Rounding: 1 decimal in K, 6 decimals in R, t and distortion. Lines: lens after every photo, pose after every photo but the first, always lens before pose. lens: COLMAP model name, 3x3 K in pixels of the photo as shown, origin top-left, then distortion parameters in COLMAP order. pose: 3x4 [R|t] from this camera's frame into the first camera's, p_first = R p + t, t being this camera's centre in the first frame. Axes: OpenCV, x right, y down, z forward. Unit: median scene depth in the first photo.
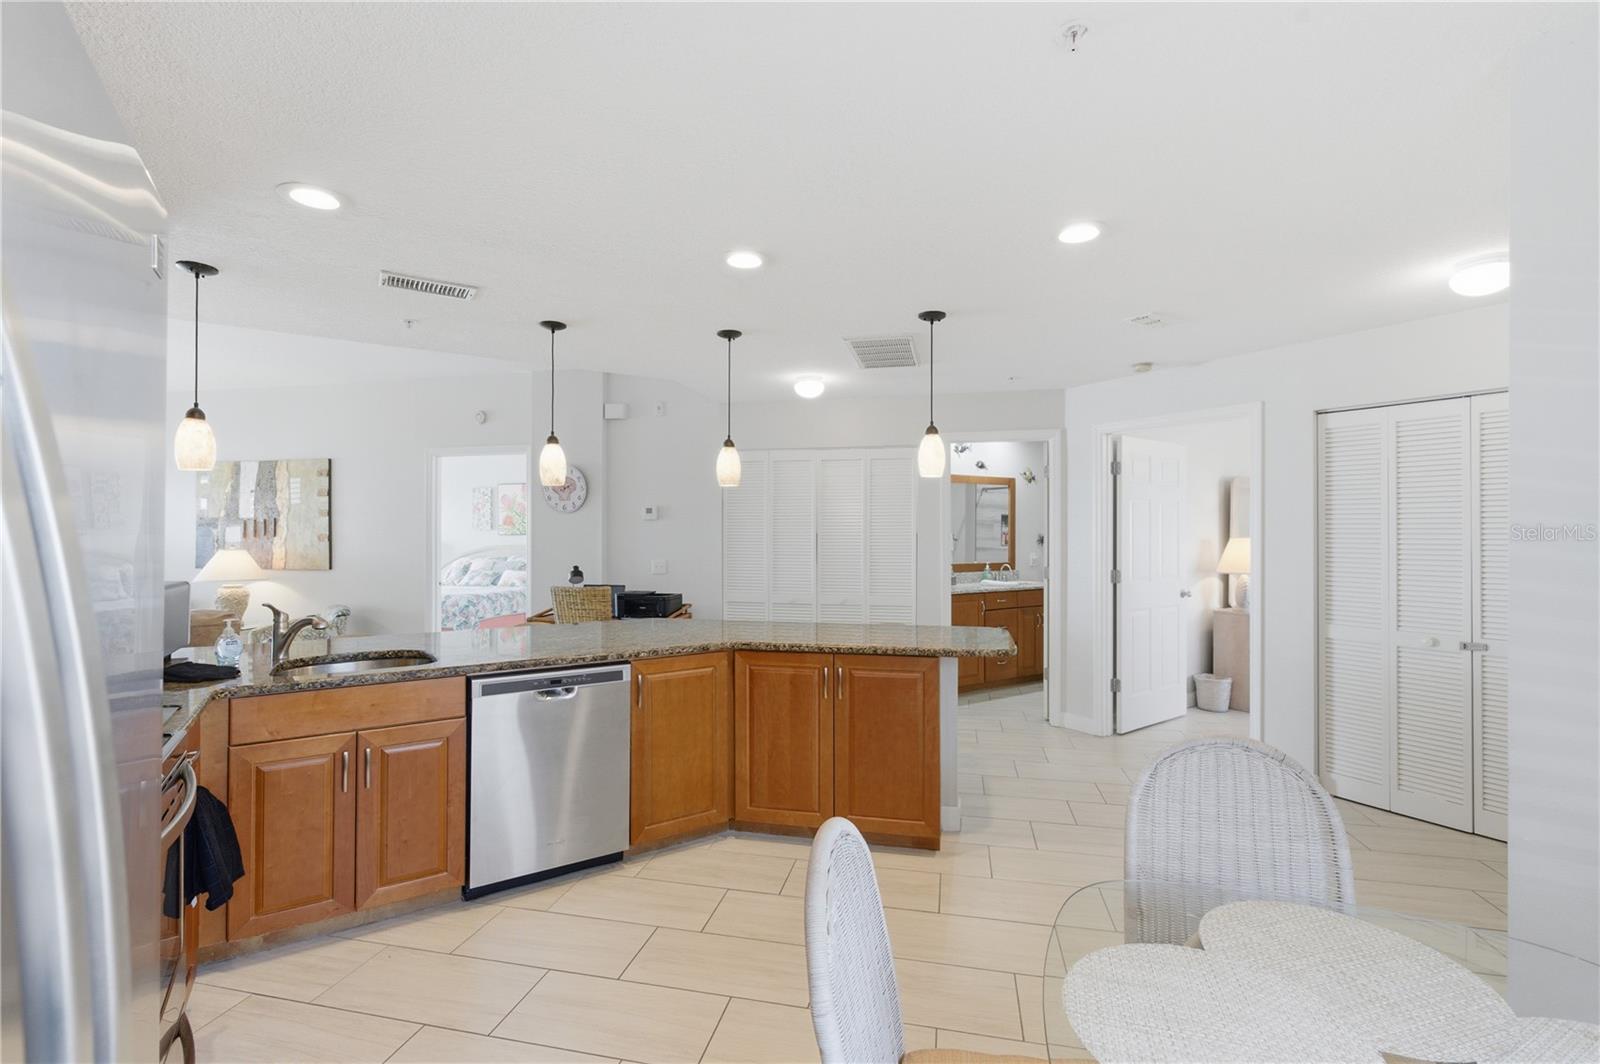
lens RADIAL K [[708.2, 0, 797.6], [0, 708.2, 530.2], [0, 0, 1]] dist [0.000257, 0.000007]
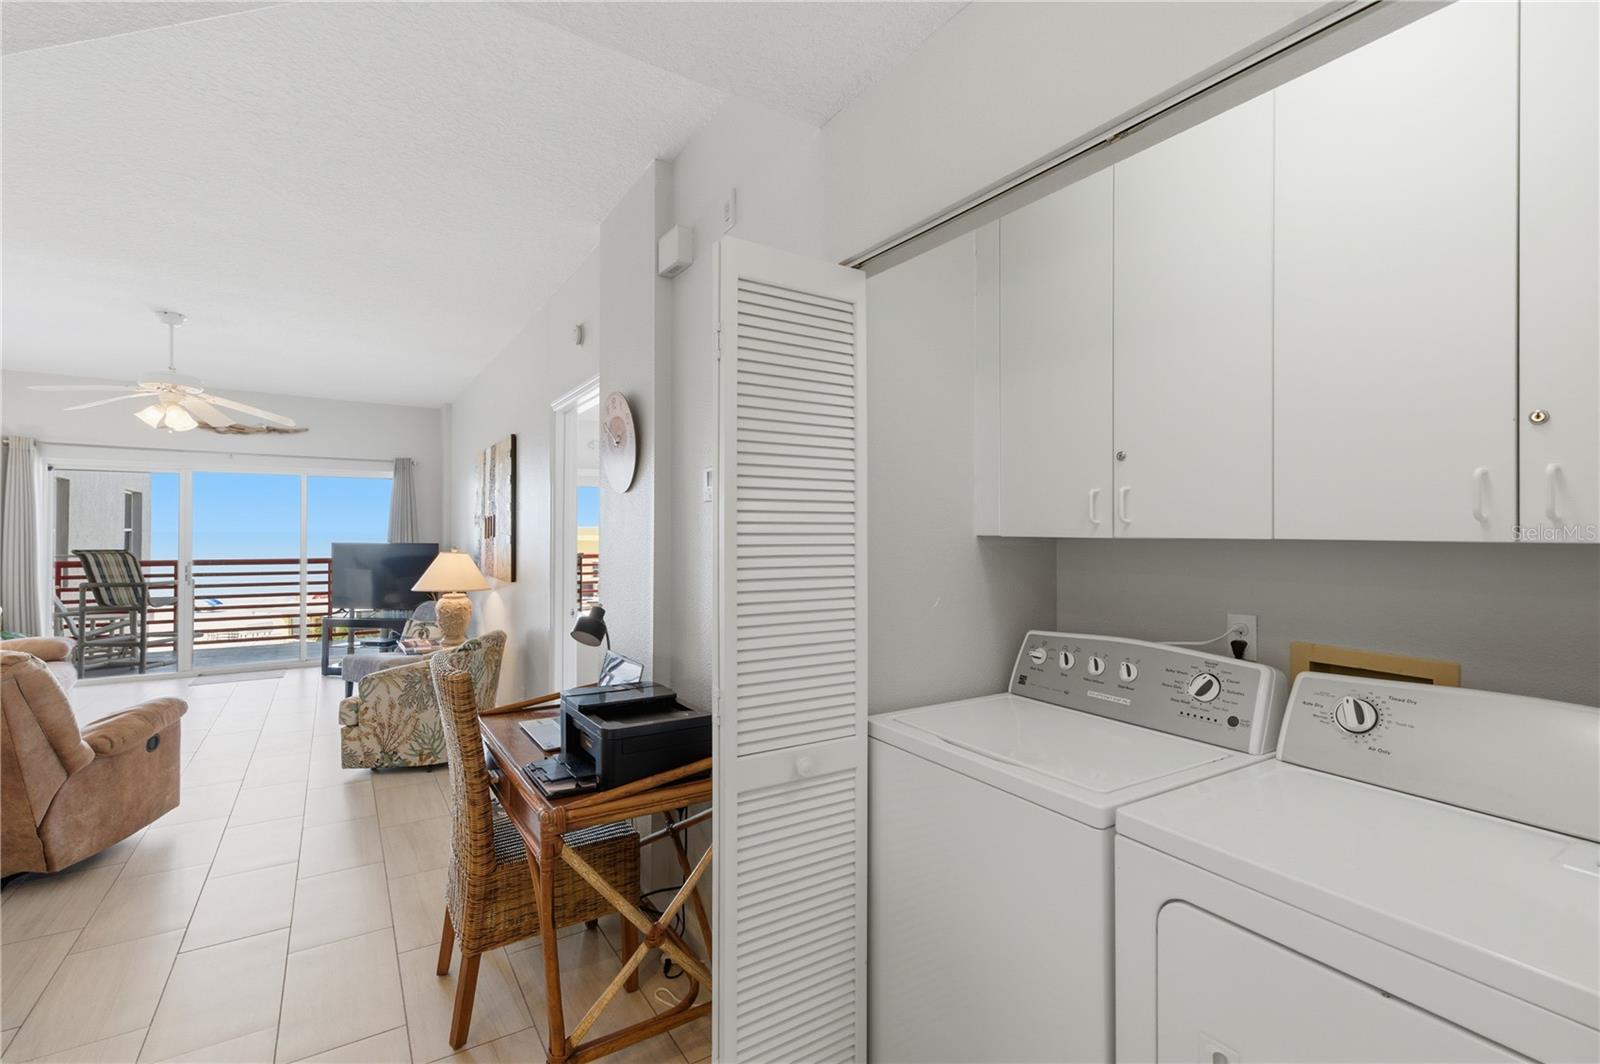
lens RADIAL K [[722.7, 0, 796.9], [0, 722.7, 524.1], [0, 0, 1]] dist [0.009425, 0.000607]
pose [[0.709999, -0.005513, -0.704181, 0.102790], [-0.002713, 0.999941, -0.010564, 0.001392], [0.704198, 0.009410, 0.709942, 0.741522]]
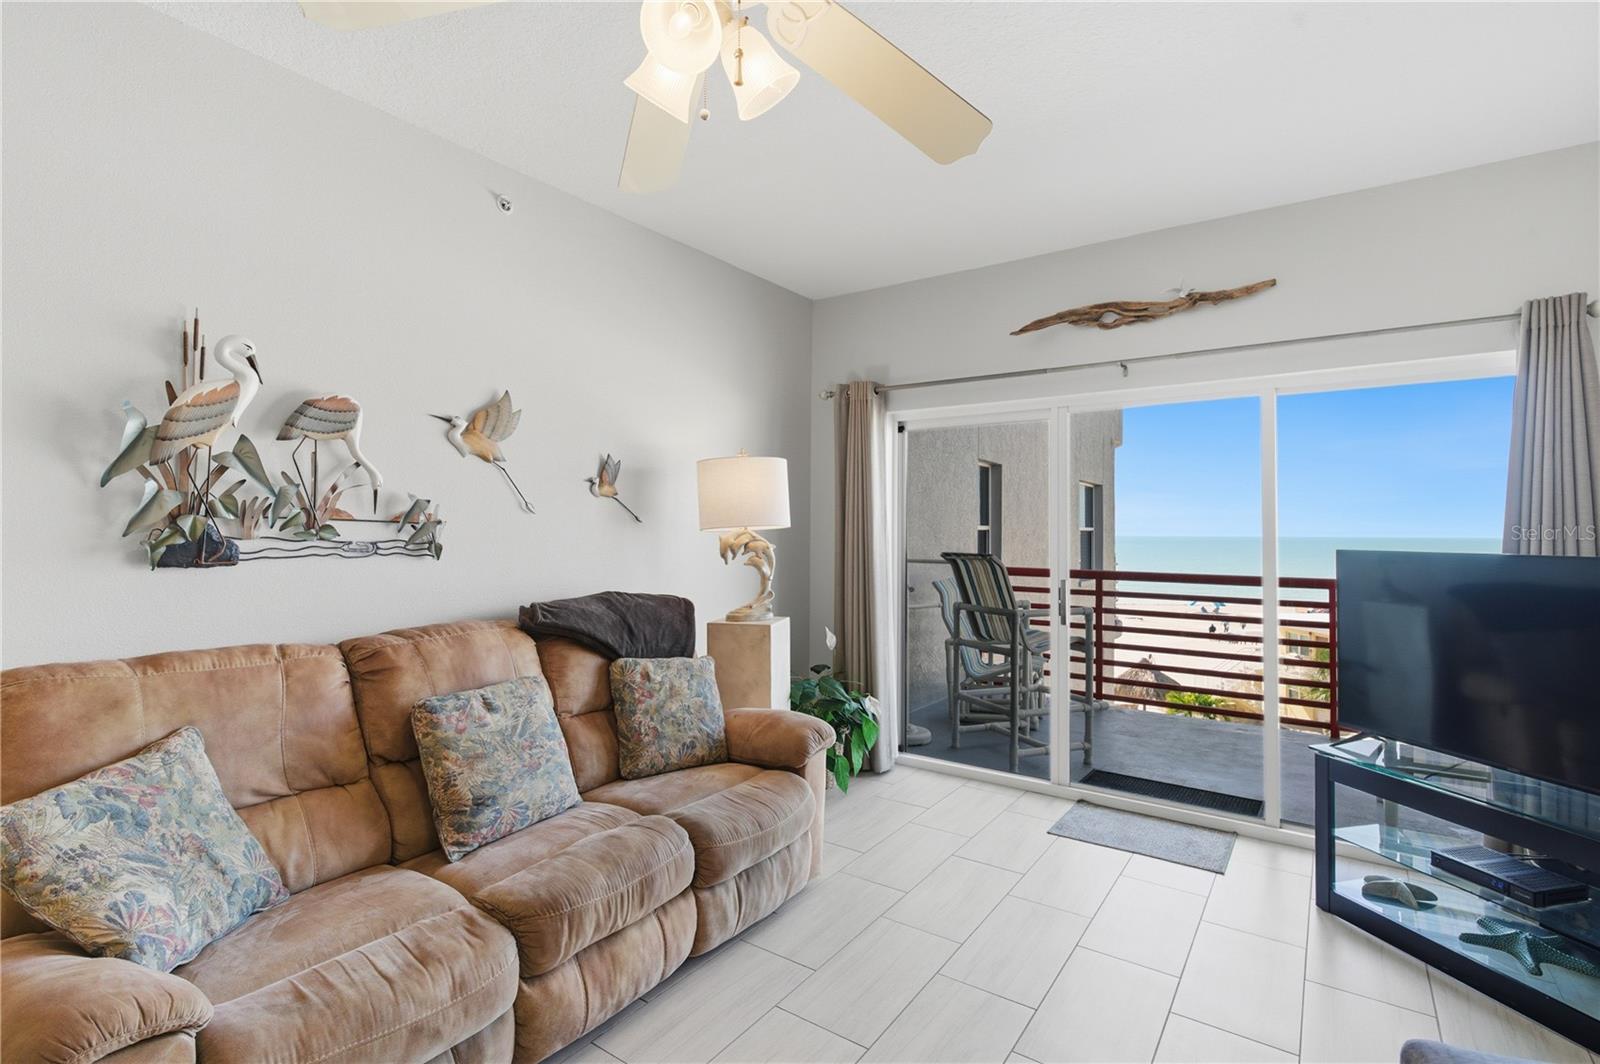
lens RADIAL K [[757.2, 0, 800.0], [0, 757.2, 532.0], [0, 0, 1]] dist [0.000028, 0.000766]
pose [[-0.384698, -0.005183, -0.923028, -0.742596], [-0.003634, 0.999985, -0.004101, 0.014674], [0.923035, 0.001777, -0.384712, 0.929506]]
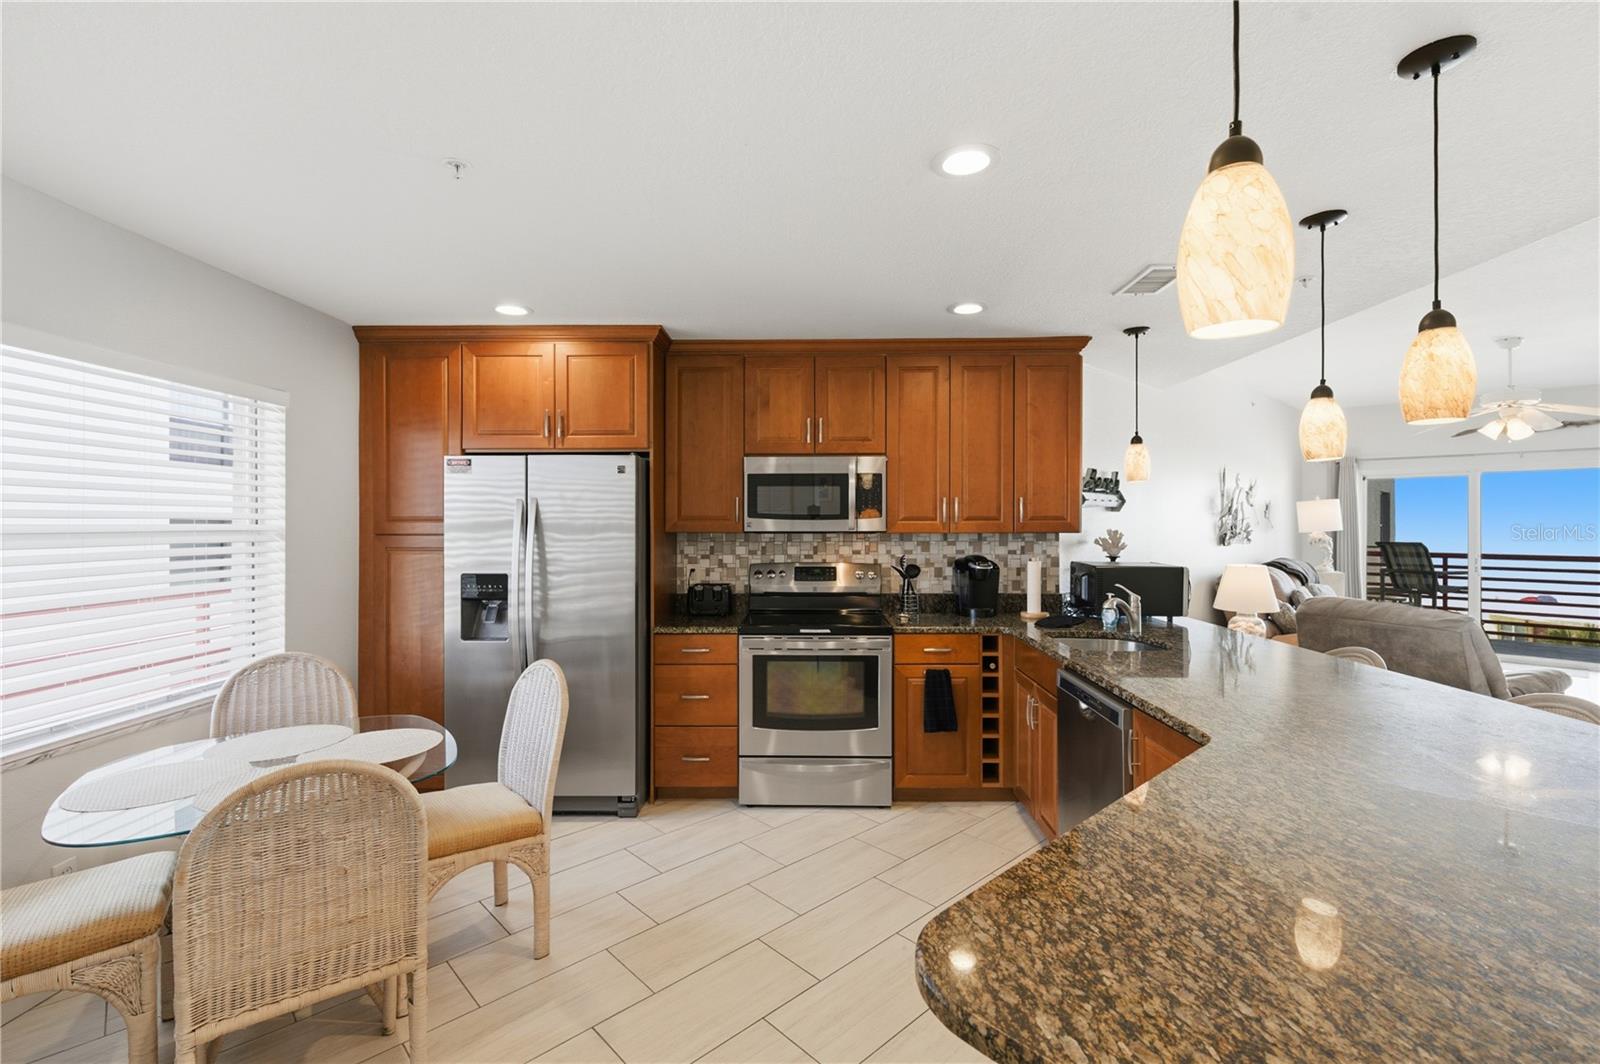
lens RADIAL K [[708.2, 0, 806.0], [0, 708.2, 526.4], [0, 0, 1]] dist [0.006943, 0.000242]
pose [[-0.546522, 0.001215, -0.837444, 0.287760], [0.001145, 0.999999, 0.000704, -0.001003], [0.837444, -0.000575, -0.546523, 0.575465]]
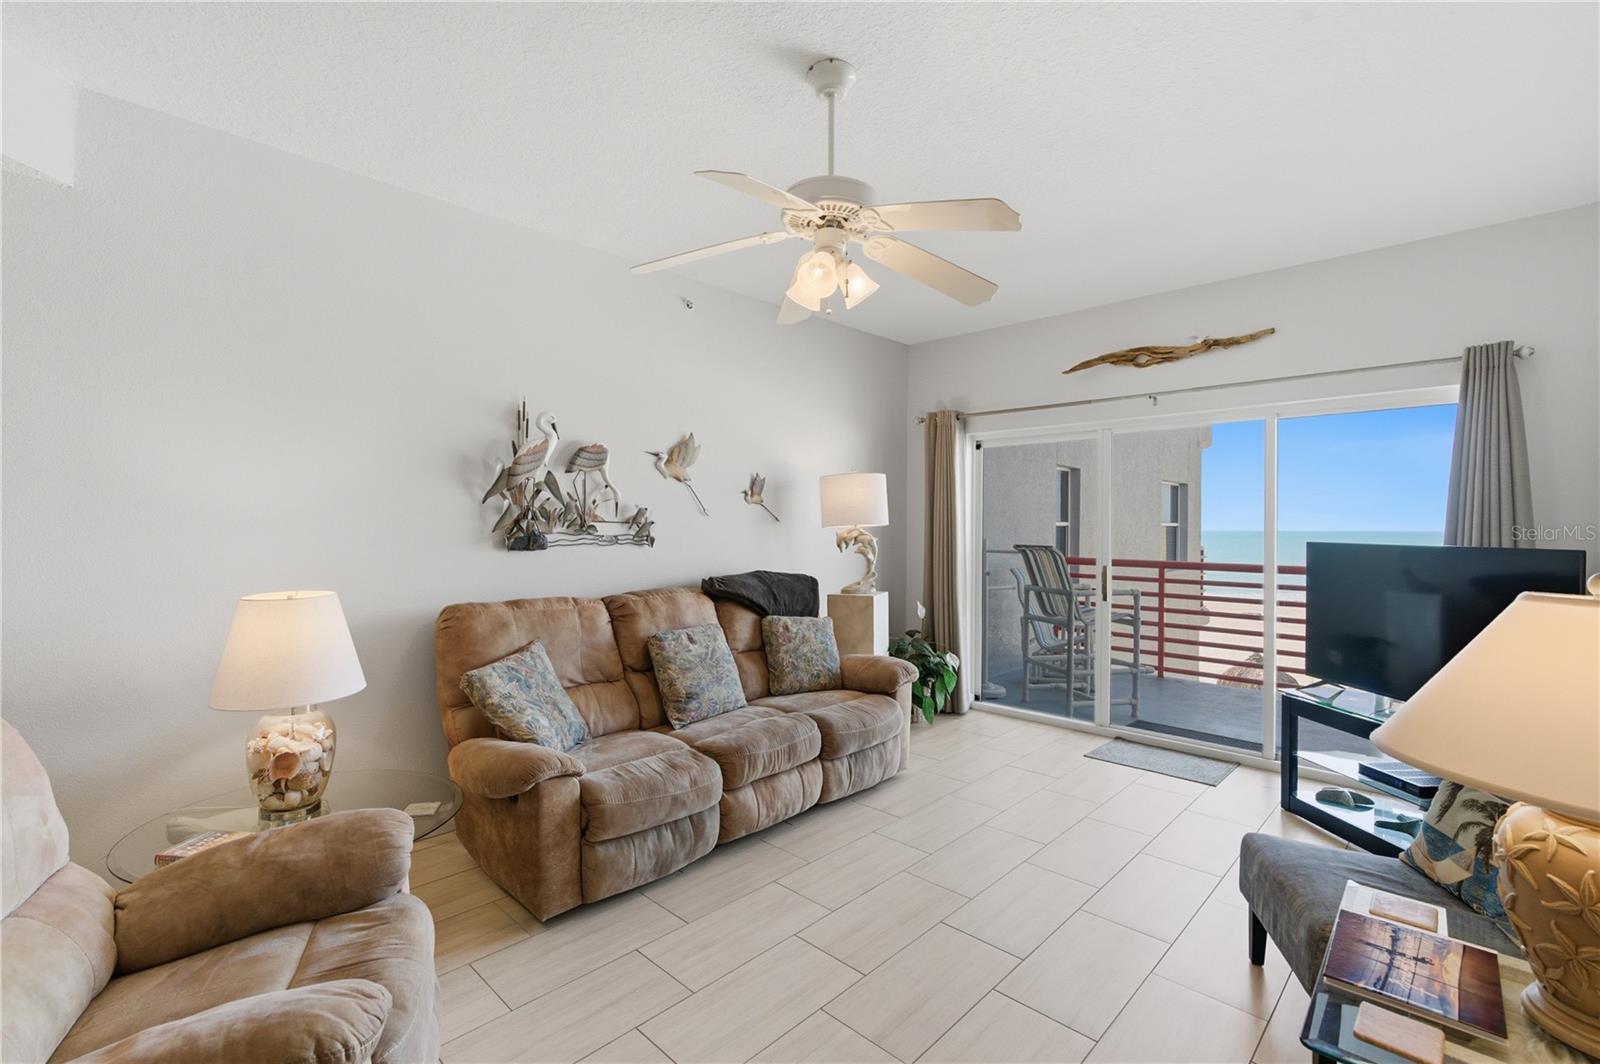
lens RADIAL K [[708.2, 0, 797.6], [0, 708.2, 530.2], [0, 0, 1]] dist [0.000257, 0.000007]
pose [[-0.525100, -0.000647, -0.851040, -0.595994], [-0.002438, 0.999997, 0.000745, 0.013787], [0.851037, 0.002466, -0.525100, 1.007677]]
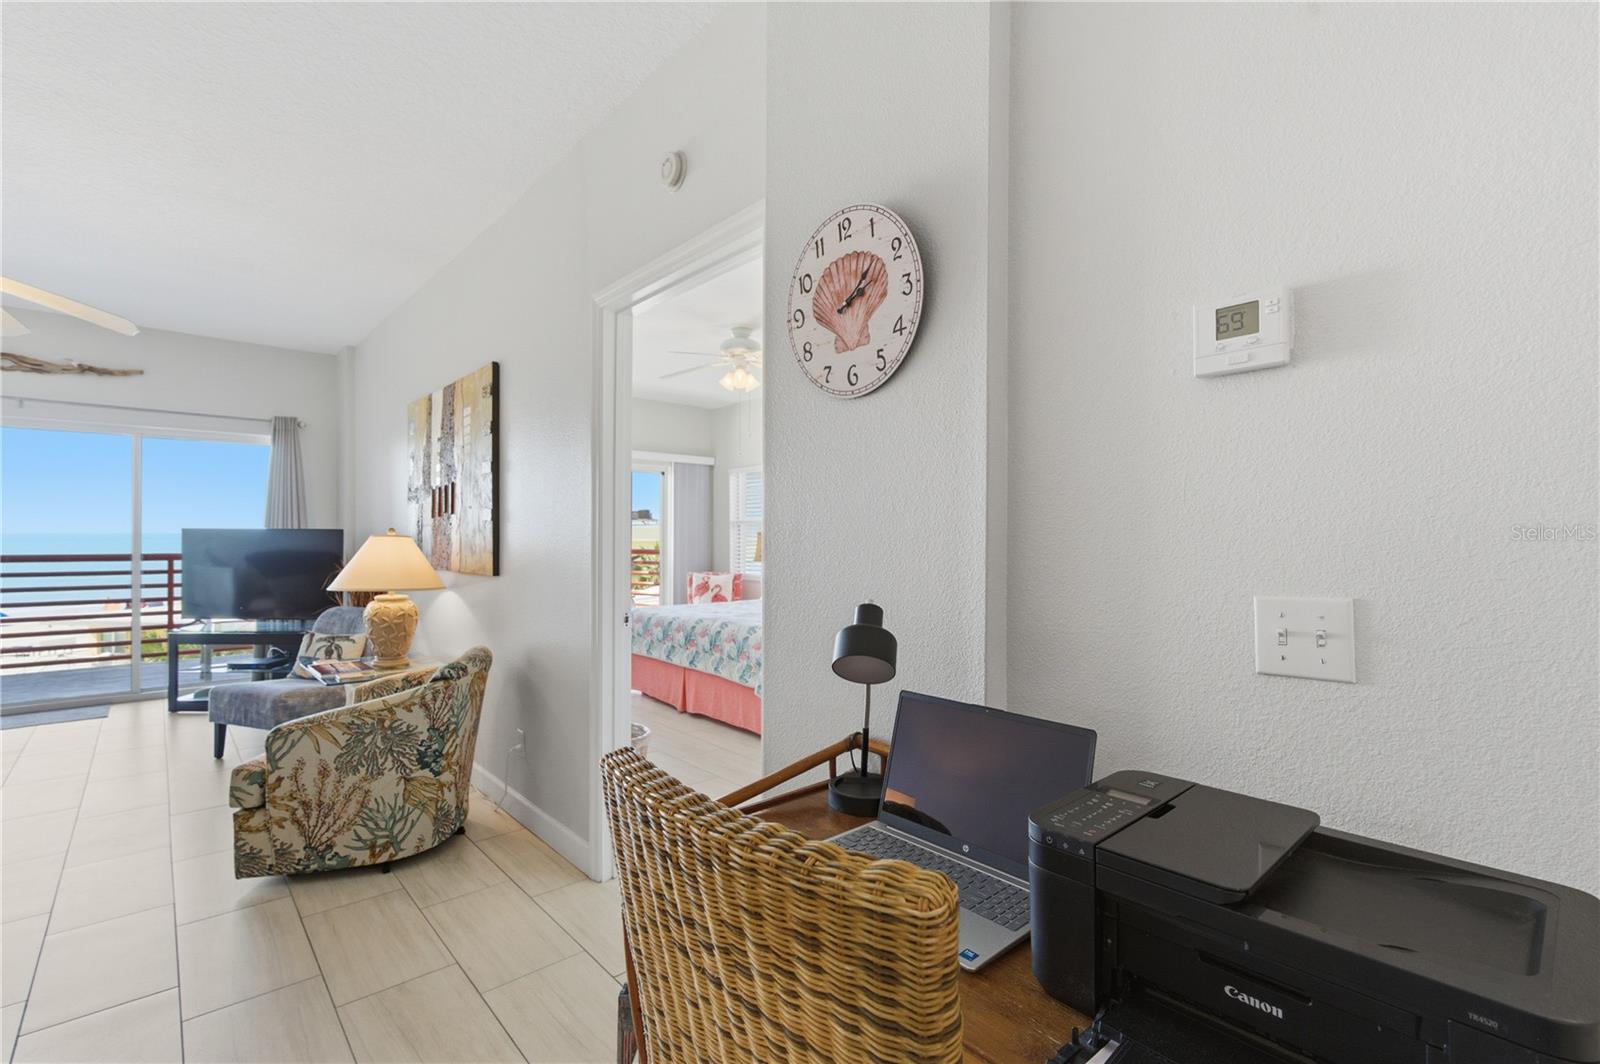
lens RADIAL K [[725.4, 0, 798.8], [0, 725.4, 528.9], [0, 0, 1]] dist [0.005264, -0.000147]
pose [[0.812533, -0.001322, -0.582913, -0.189782], [-0.002920, 0.999976, -0.006339, 0.026279], [0.582908, 0.006853, 0.812510, 0.775606]]
